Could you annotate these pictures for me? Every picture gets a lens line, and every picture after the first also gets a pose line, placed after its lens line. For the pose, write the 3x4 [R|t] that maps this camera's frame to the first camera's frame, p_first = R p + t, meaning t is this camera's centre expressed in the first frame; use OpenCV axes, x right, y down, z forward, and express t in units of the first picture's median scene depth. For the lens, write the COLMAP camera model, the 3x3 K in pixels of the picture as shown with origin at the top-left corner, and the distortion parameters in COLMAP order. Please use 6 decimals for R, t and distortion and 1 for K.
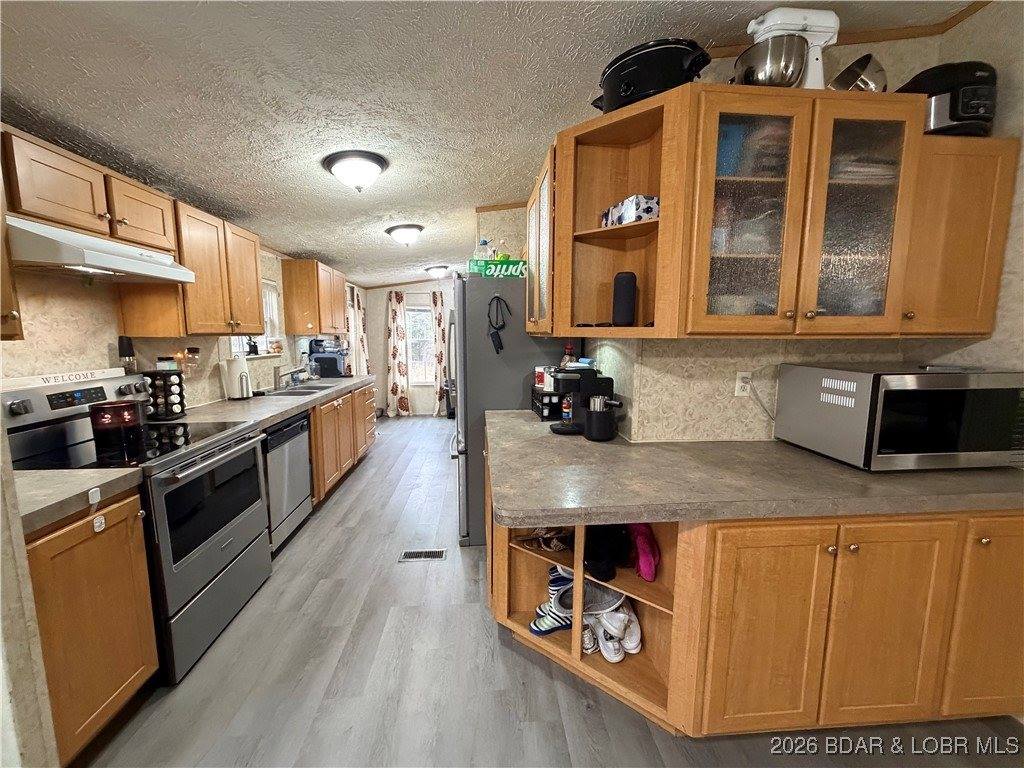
lens RADIAL K [[407.2, 0, 509.5], [0, 407.2, 385.0], [0, 0, 1]] dist [0.001307, -0.000710]
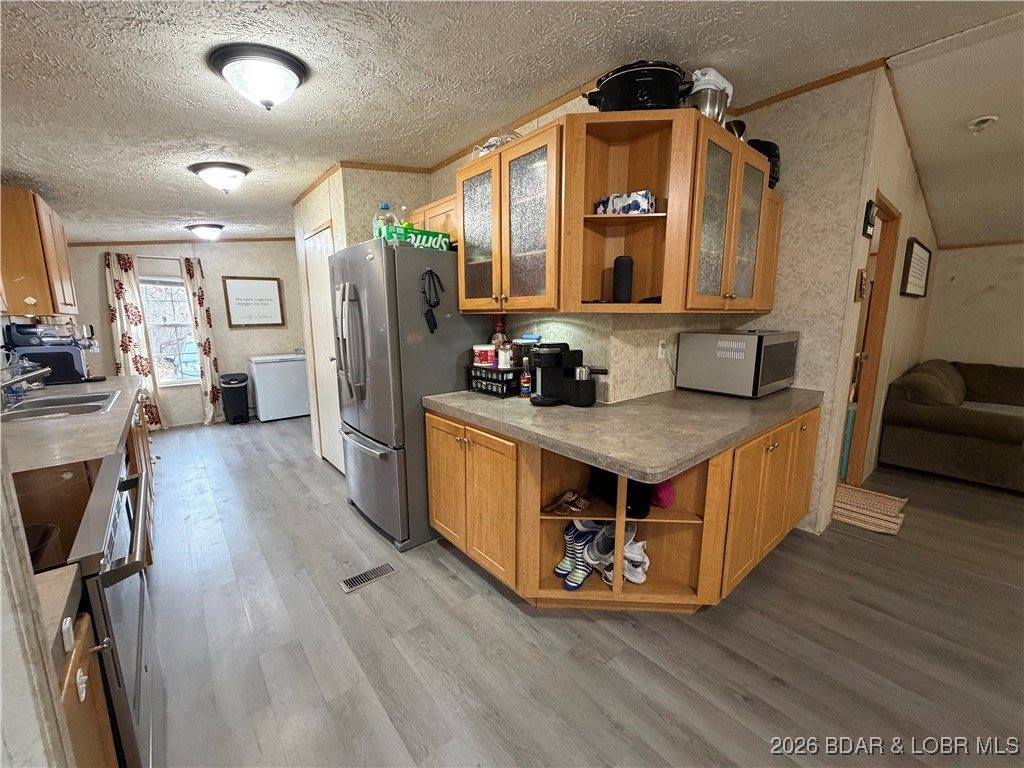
lens RADIAL K [[407.2, 0, 507.9], [0, 407.2, 385.5], [0, 0, 1]] dist [0.001307, -0.000710]
pose [[0.812276, -0.102282, 0.574235, -0.458494], [0.077651, 0.994704, 0.067336, -0.009542], [-0.578082, -0.010105, 0.815916, 0.161925]]
